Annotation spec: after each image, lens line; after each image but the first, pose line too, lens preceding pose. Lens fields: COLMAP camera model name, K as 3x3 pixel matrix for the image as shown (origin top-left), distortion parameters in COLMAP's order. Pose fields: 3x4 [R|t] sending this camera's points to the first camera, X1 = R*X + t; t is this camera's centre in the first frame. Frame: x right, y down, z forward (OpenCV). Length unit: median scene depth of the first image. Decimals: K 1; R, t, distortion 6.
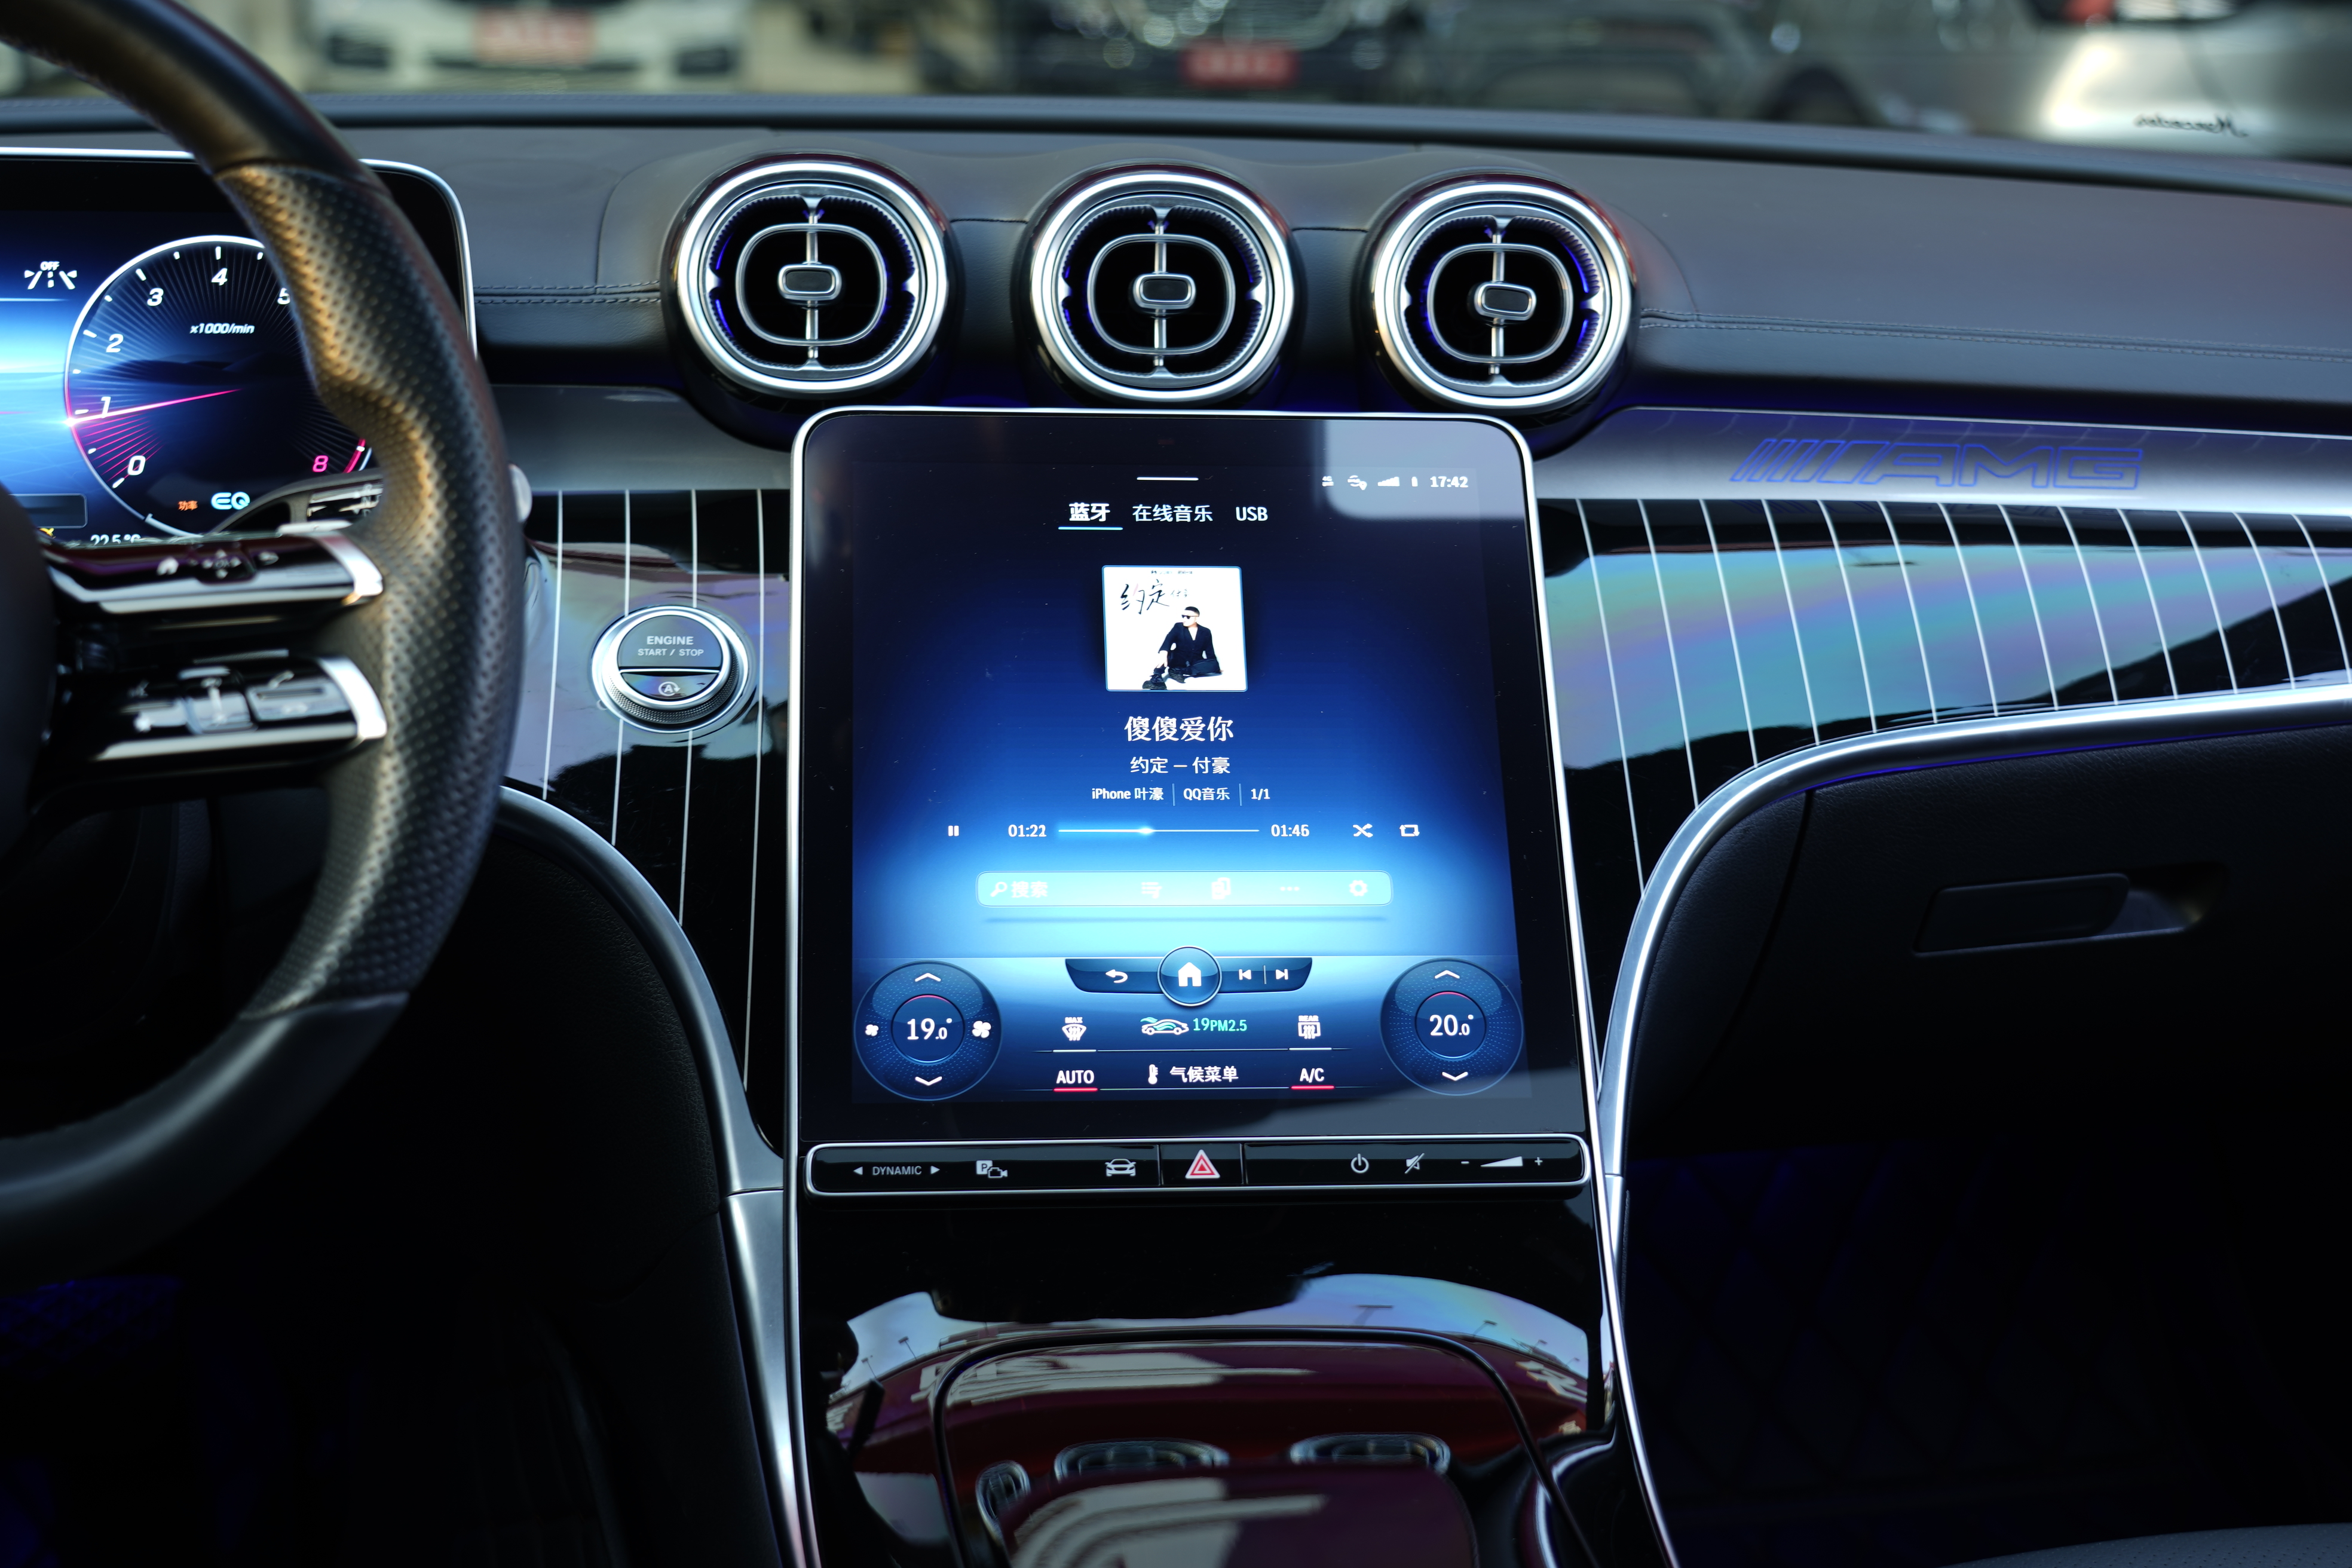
lens RADIAL K [[3113.1, 0, 1189.1], [0, 3113.1, 785.9], [0, 0, 1]] dist [0.031852, 0.000000]
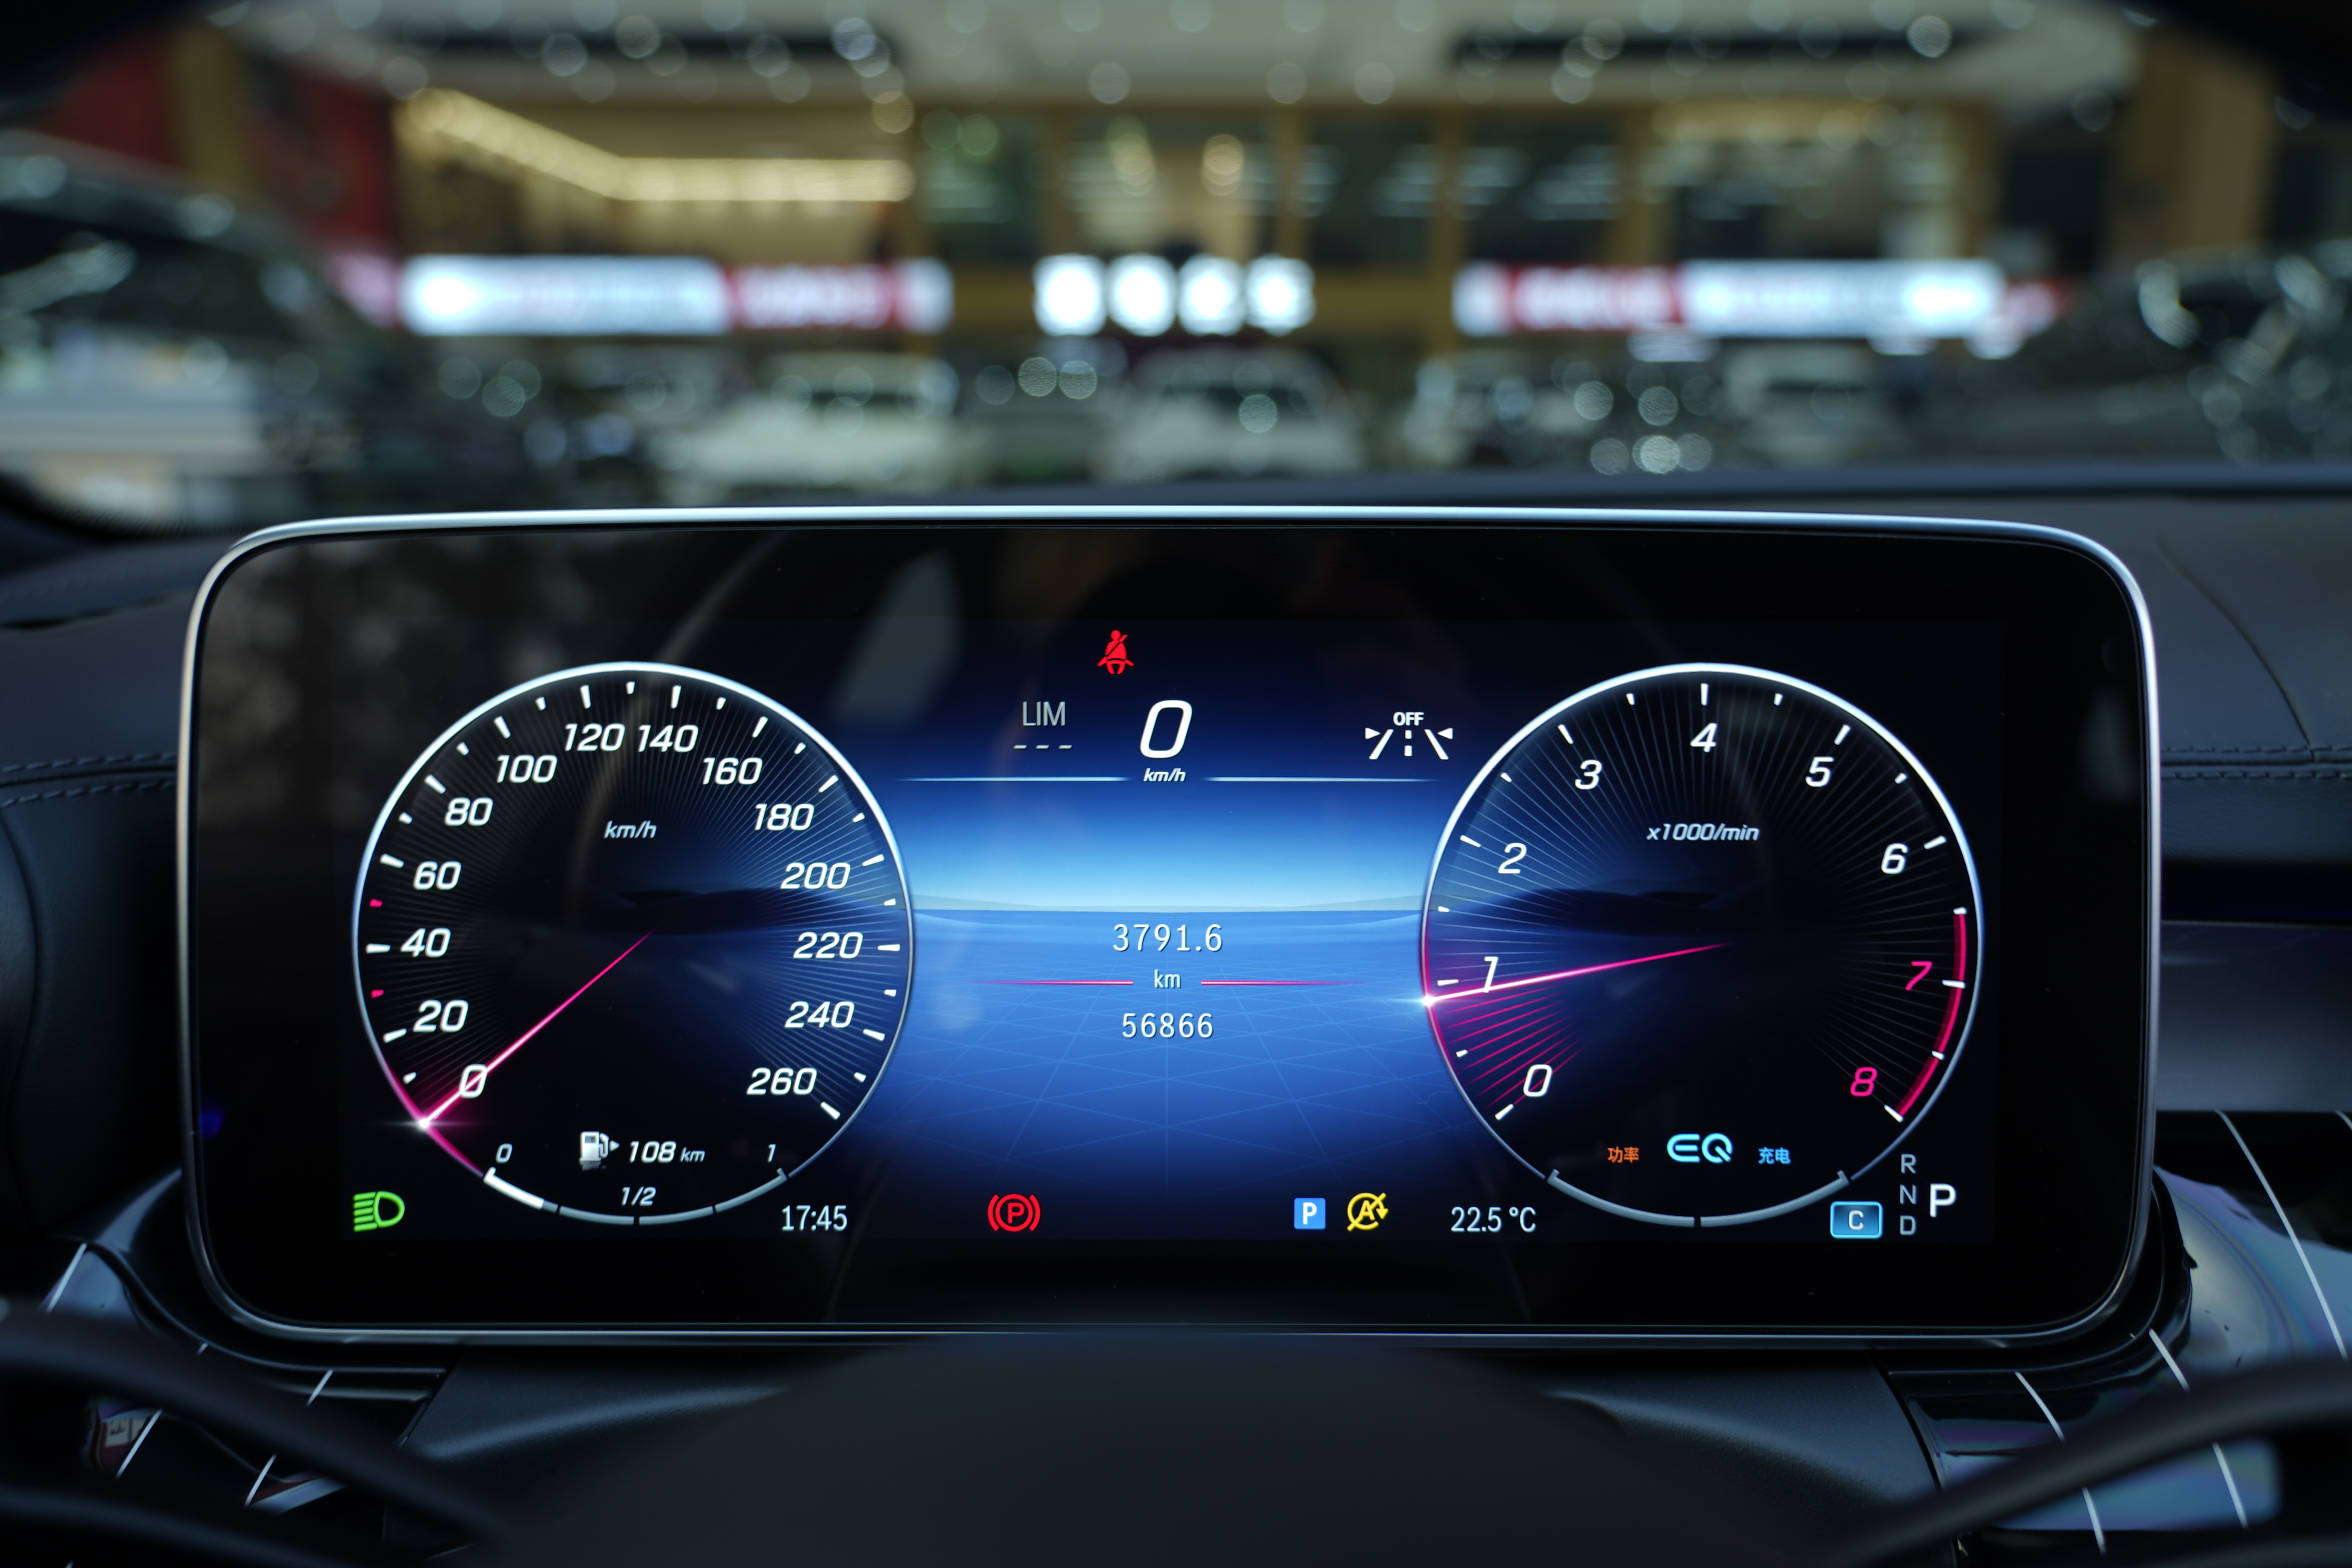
lens RADIAL K [[1877.9, 0, 1176.6], [0, 1877.9, 779.0], [0, 0, 1]] dist [0.016072, -0.003056]
pose [[0.976129, 0.015357, -0.216647, -0.328547], [-0.035246, 0.995475, -0.088240, -0.123889], [0.214311, 0.093770, 0.972254, 0.665811]]
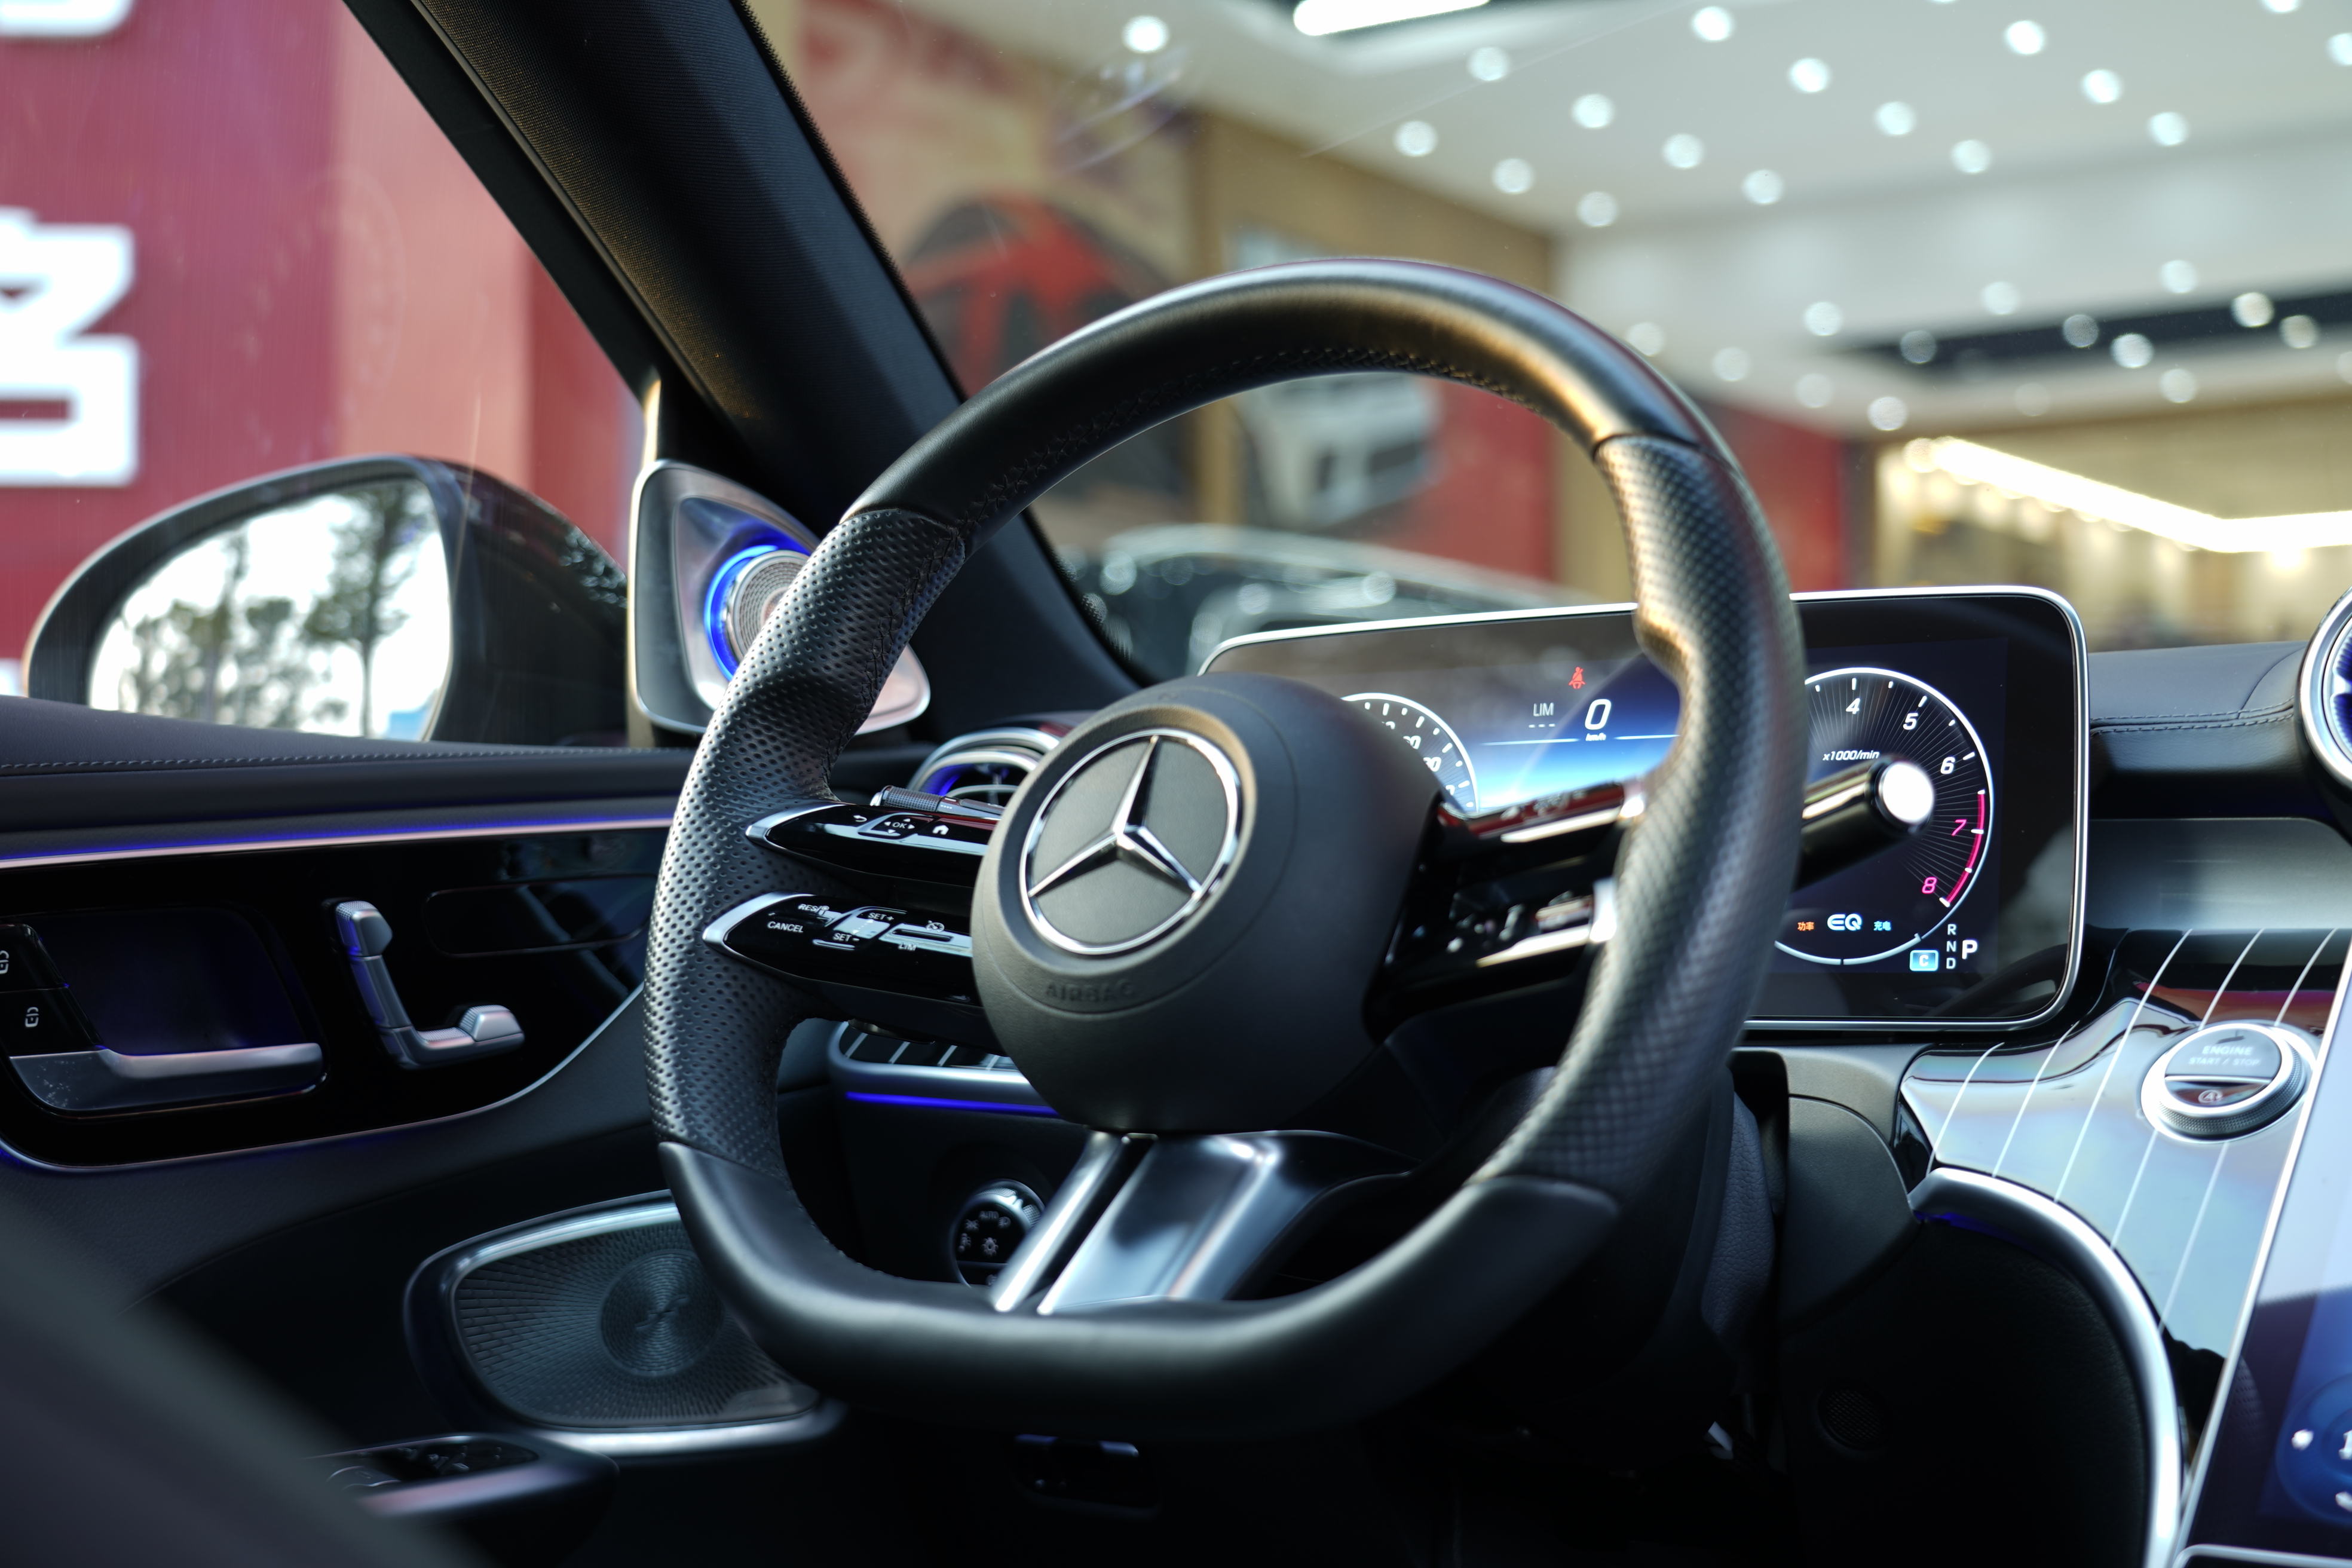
lens RADIAL K [[3380.5, 0, 1189.5], [0, 3380.5, 778.1], [0, 0, 1]] dist [-0.001364, 0.000000]
pose [[0.696336, -0.067080, -0.714574, 0.327729], [-0.173976, 0.950153, -0.258731, 0.183642], [0.696310, 0.304483, 0.649956, 0.136136]]
